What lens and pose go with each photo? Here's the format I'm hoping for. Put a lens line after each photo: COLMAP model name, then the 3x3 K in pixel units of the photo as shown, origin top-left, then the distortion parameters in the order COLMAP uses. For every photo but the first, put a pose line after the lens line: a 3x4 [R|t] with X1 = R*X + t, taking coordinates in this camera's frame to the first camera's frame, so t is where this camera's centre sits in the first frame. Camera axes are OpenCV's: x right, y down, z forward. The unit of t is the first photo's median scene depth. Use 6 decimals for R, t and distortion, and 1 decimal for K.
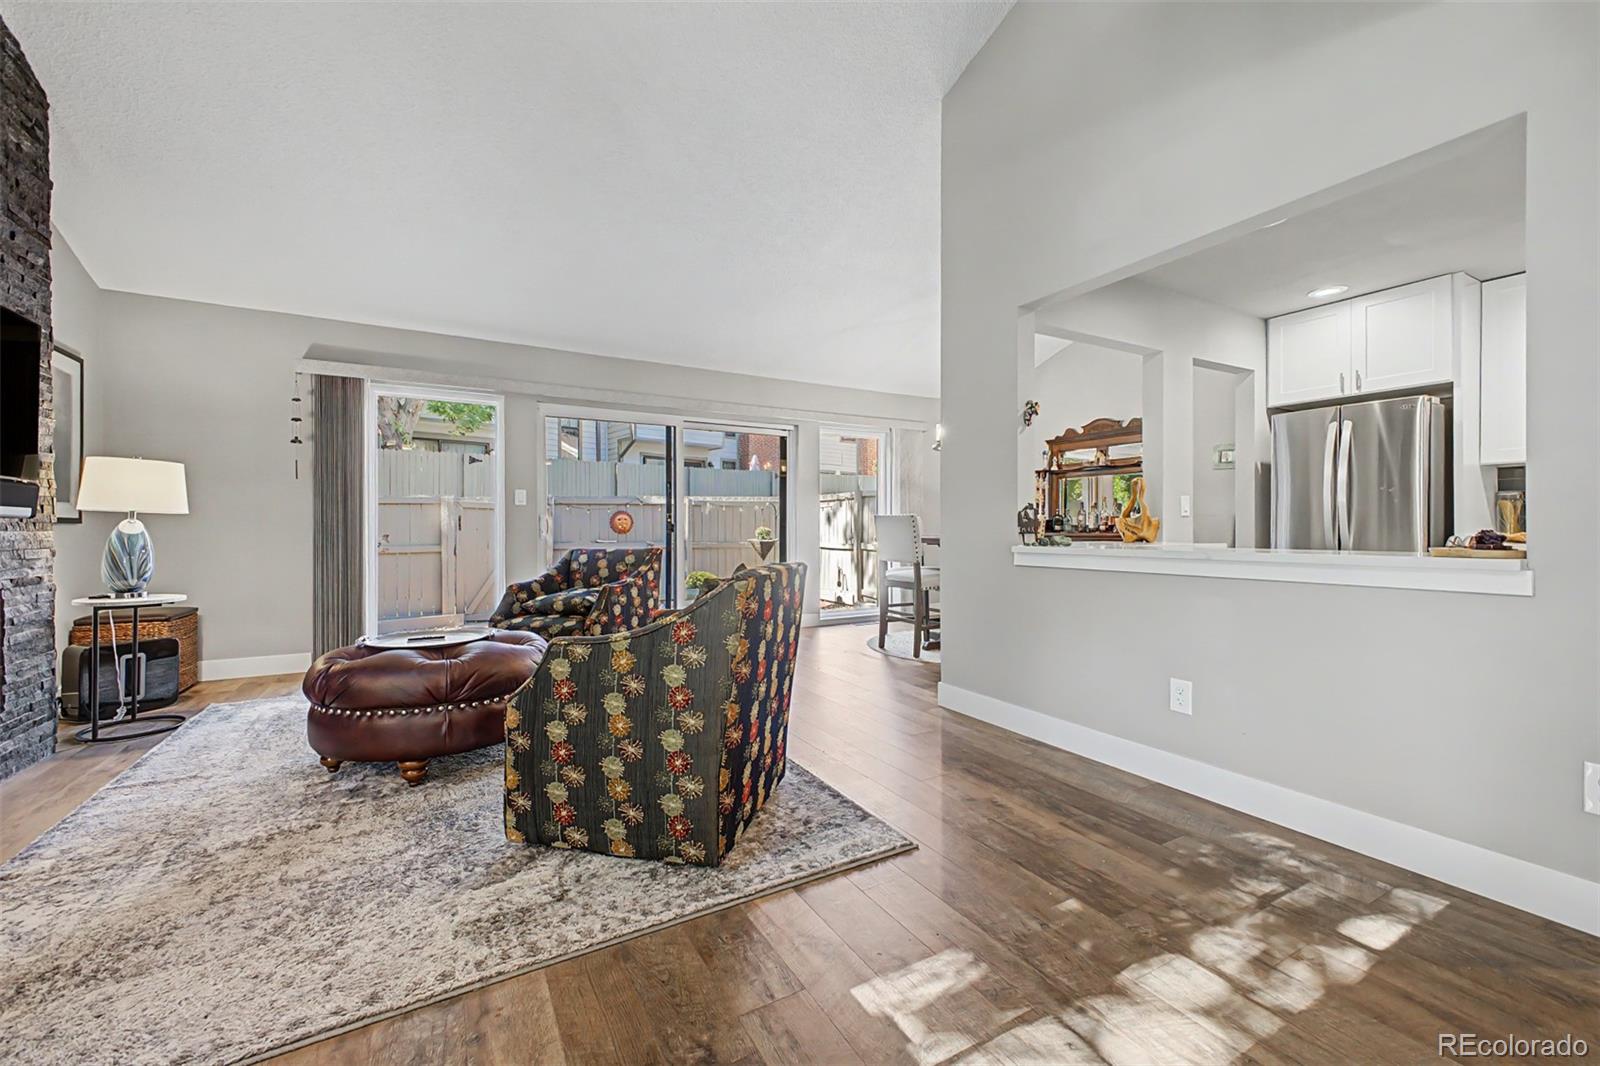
lens RADIAL K [[625.6, 0, 796.7], [0, 625.6, 528.8], [0, 0, 1]] dist [0.003865, -0.000106]
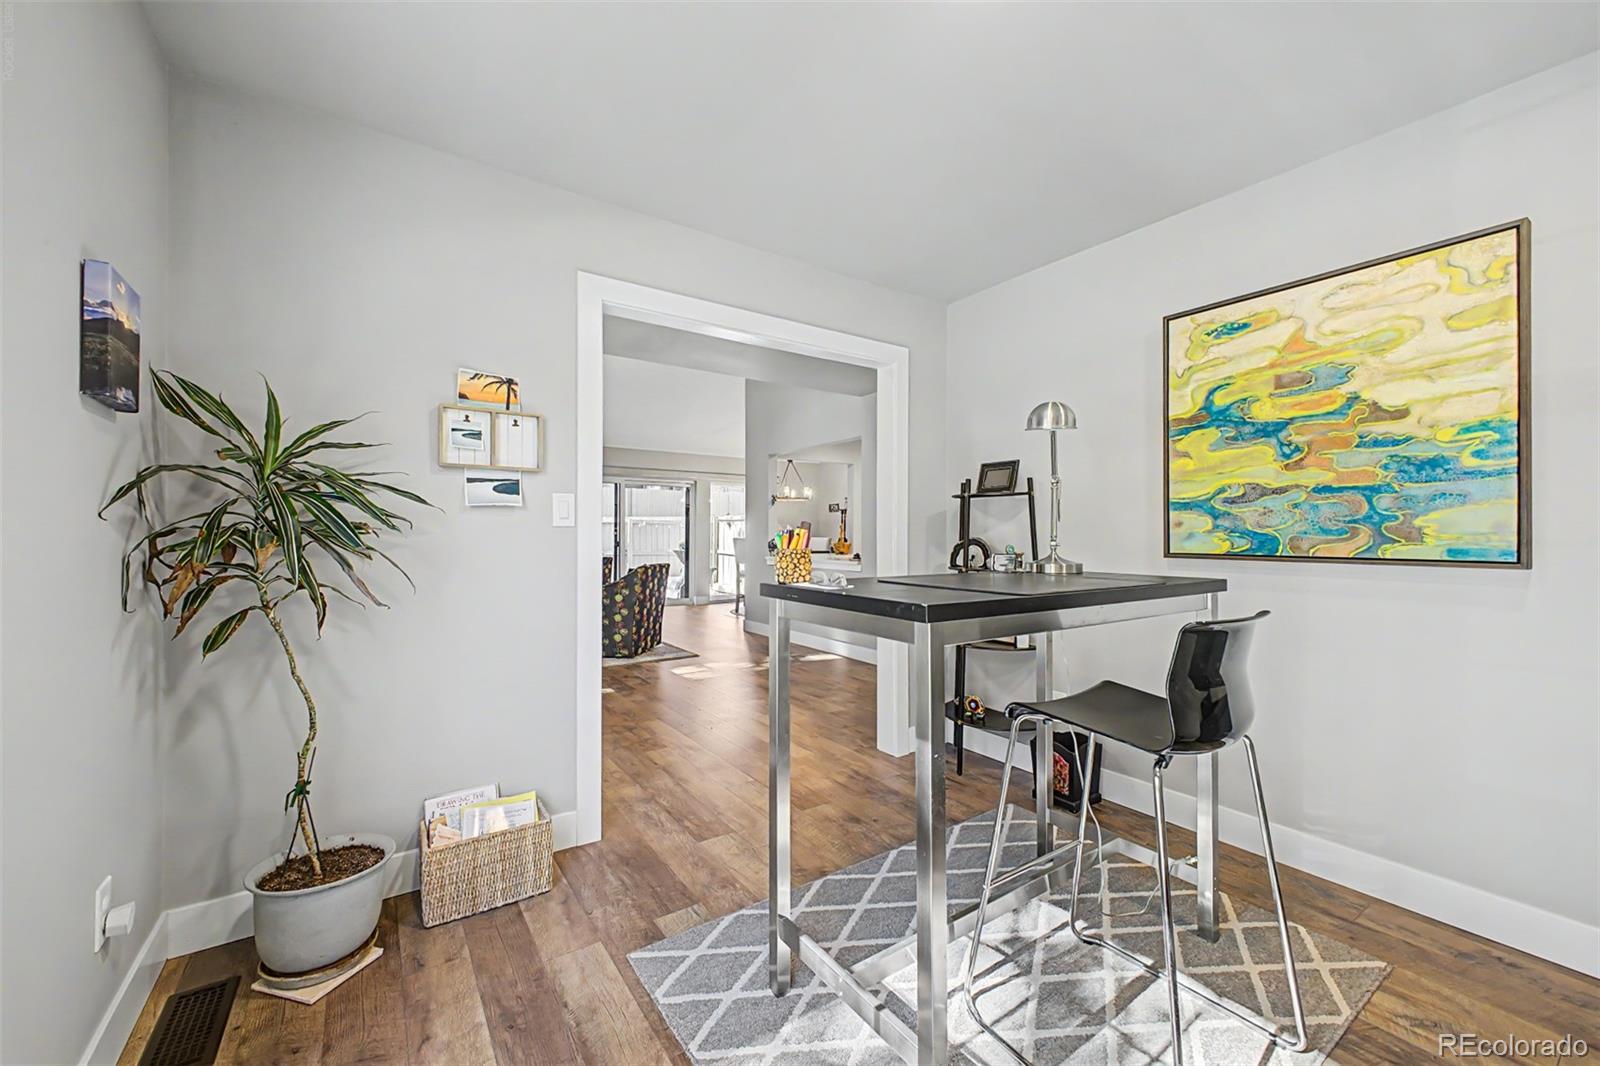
lens RADIAL K [[625.6, 0, 797.1], [0, 625.6, 530.7], [0, 0, 1]] dist [0.003865, -0.000106]
pose [[0.996652, 0.005949, 0.081539, 0.434572], [-0.005746, 0.999980, -0.002723, -0.102890], [-0.081553, 0.002246, 0.996666, -2.185195]]
